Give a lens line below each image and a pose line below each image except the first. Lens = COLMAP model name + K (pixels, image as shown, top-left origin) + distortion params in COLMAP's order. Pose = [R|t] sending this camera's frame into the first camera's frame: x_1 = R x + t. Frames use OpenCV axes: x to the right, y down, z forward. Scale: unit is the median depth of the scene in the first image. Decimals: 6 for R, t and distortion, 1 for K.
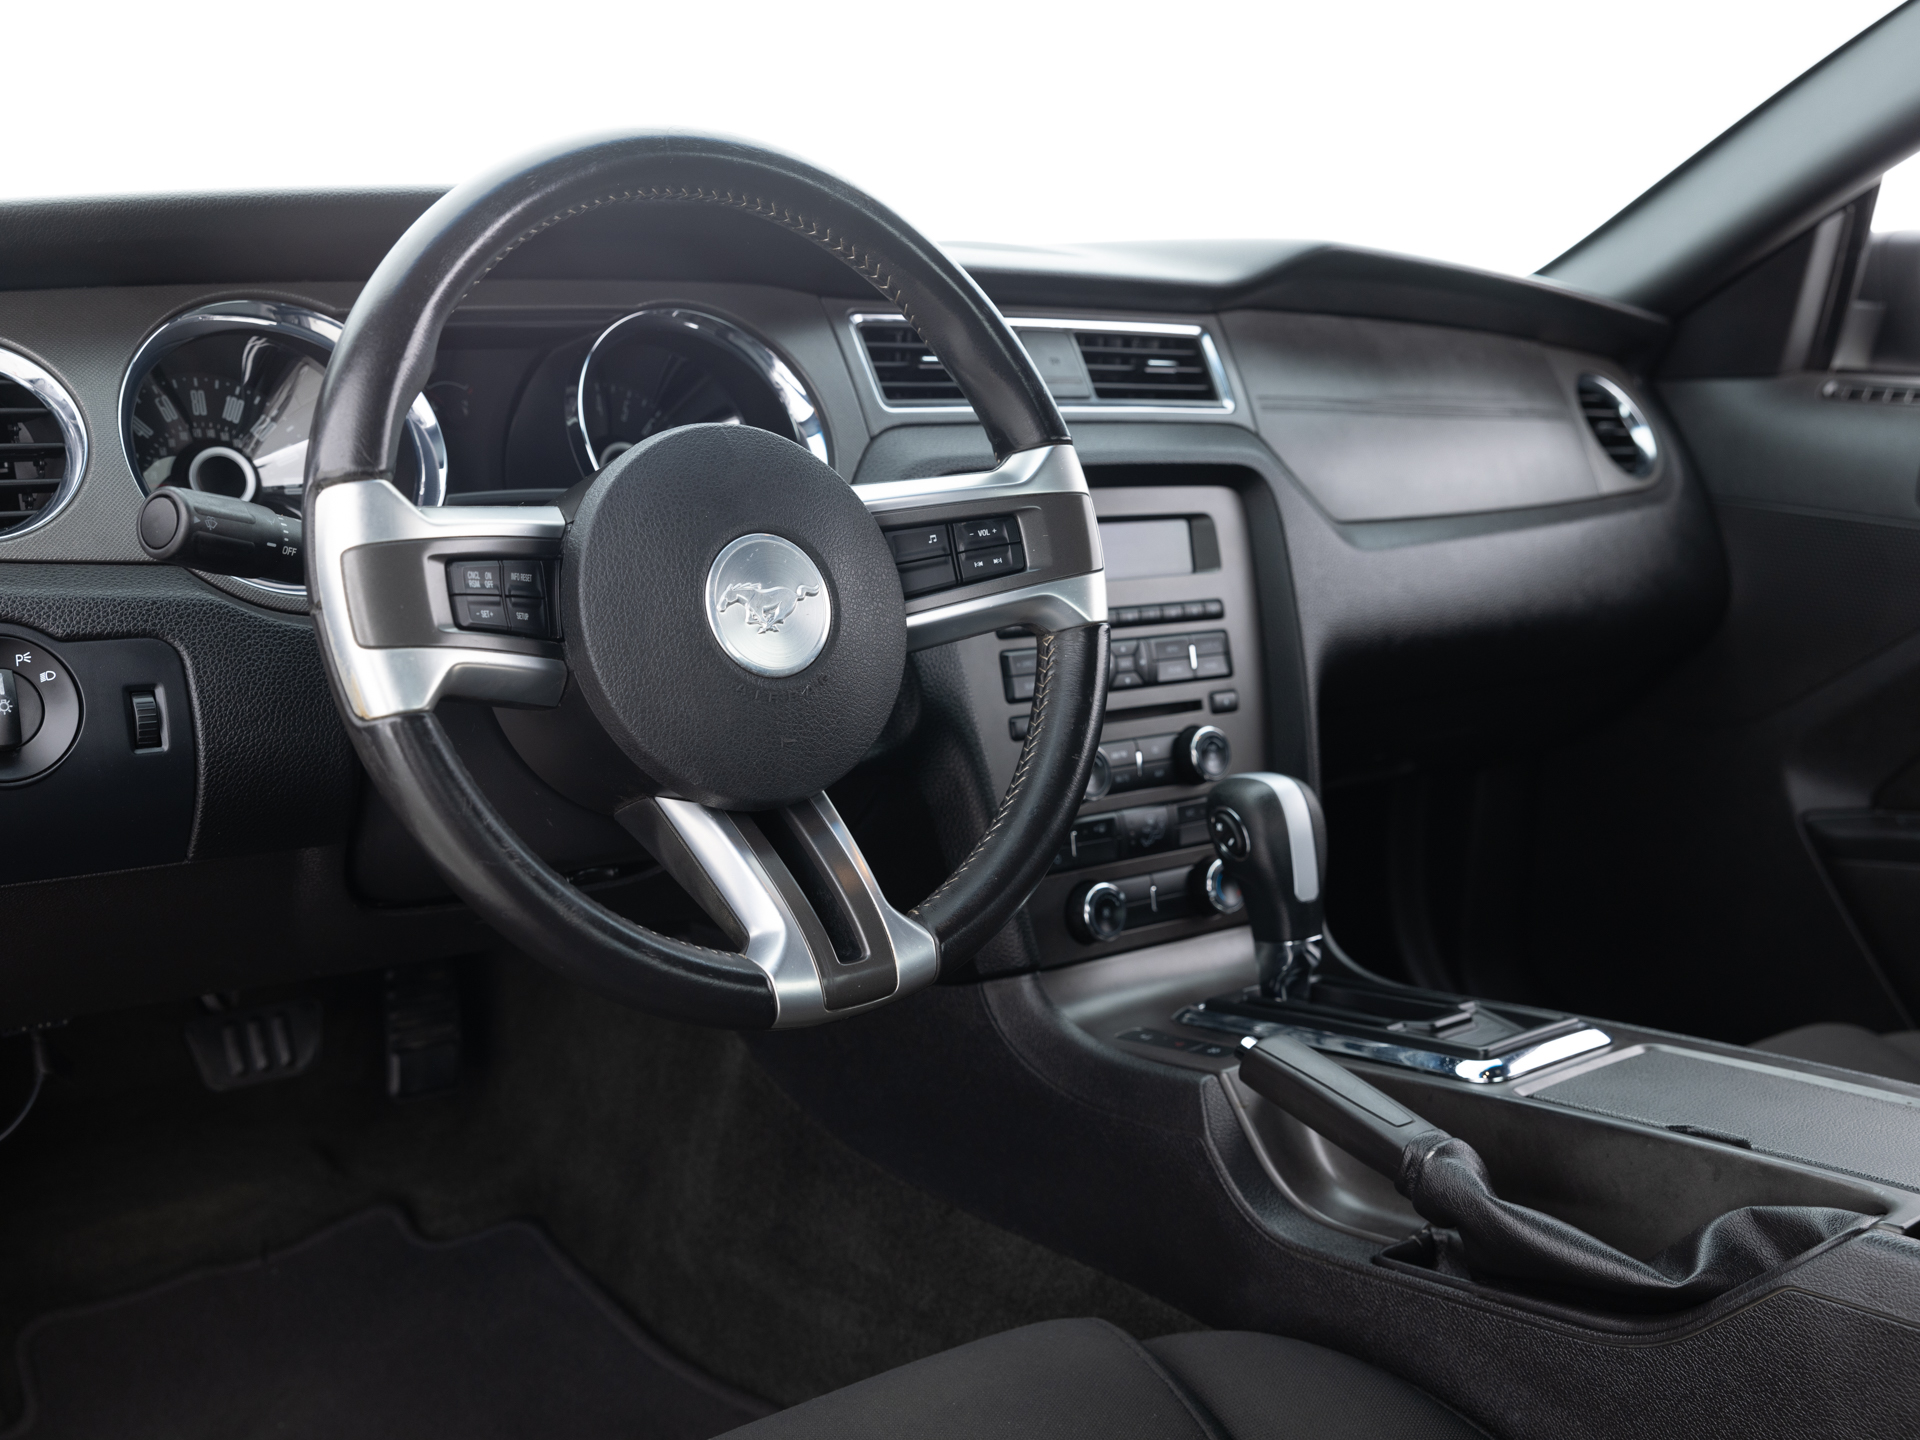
lens RADIAL K [[1986.0, 0, 961.8], [0, 1986.0, 725.5], [0, 0, 1]] dist [0.016286, 0.000000]
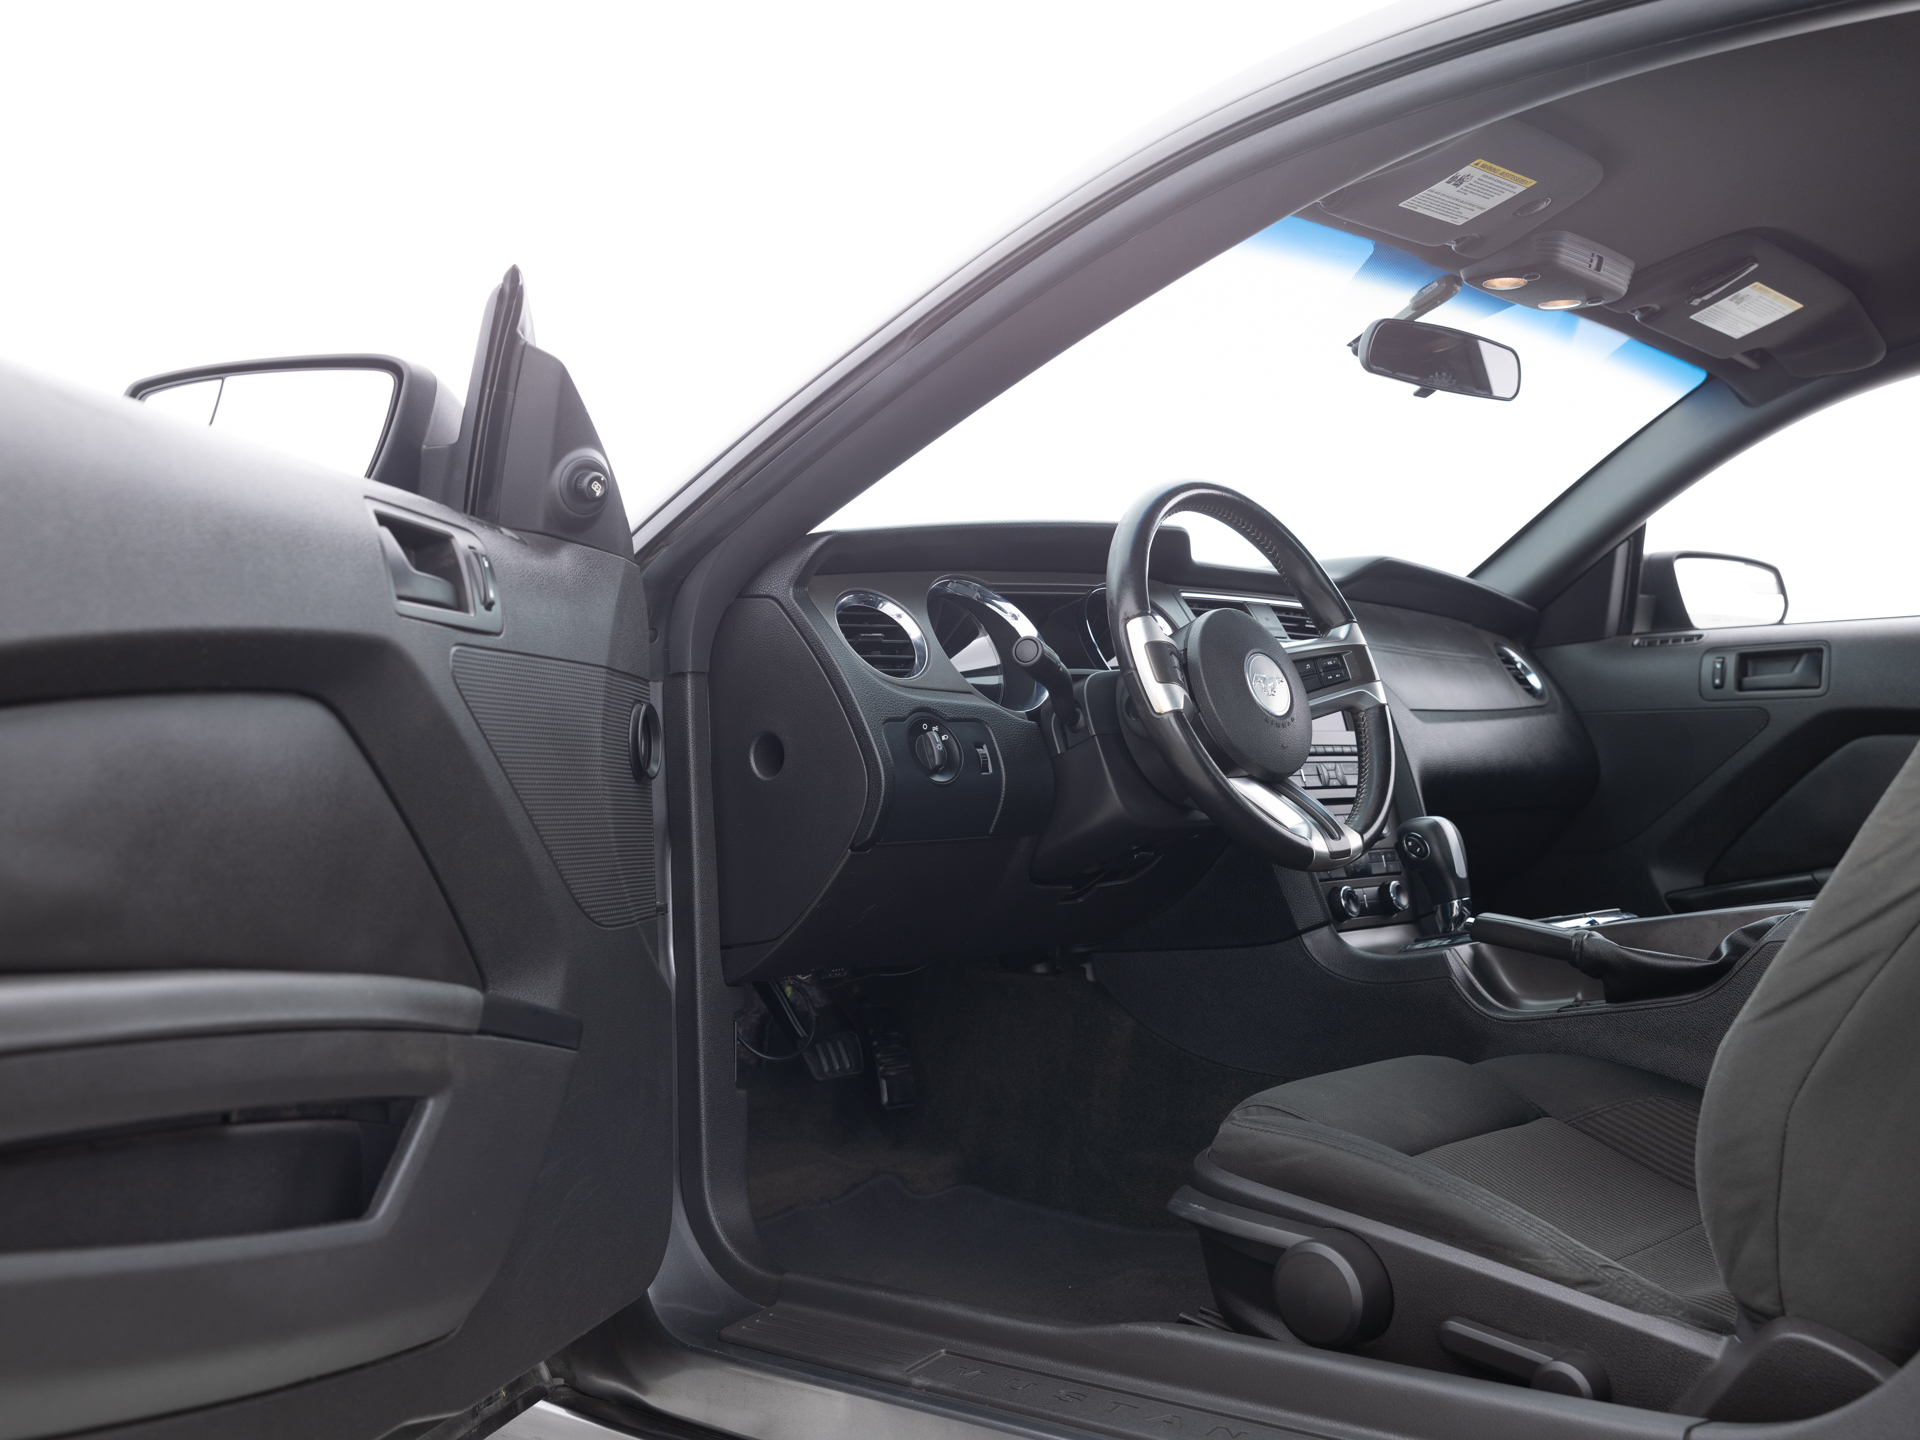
lens RADIAL K [[1986.0, 0, 952.2], [0, 1986.0, 714.2], [0, 0, 1]] dist [0.016286, 0.000000]
pose [[0.986736, -0.064872, 0.148809, -0.451058], [0.099238, 0.966502, -0.236697, 0.266534], [-0.128469, 0.248325, 0.960120, -0.611643]]
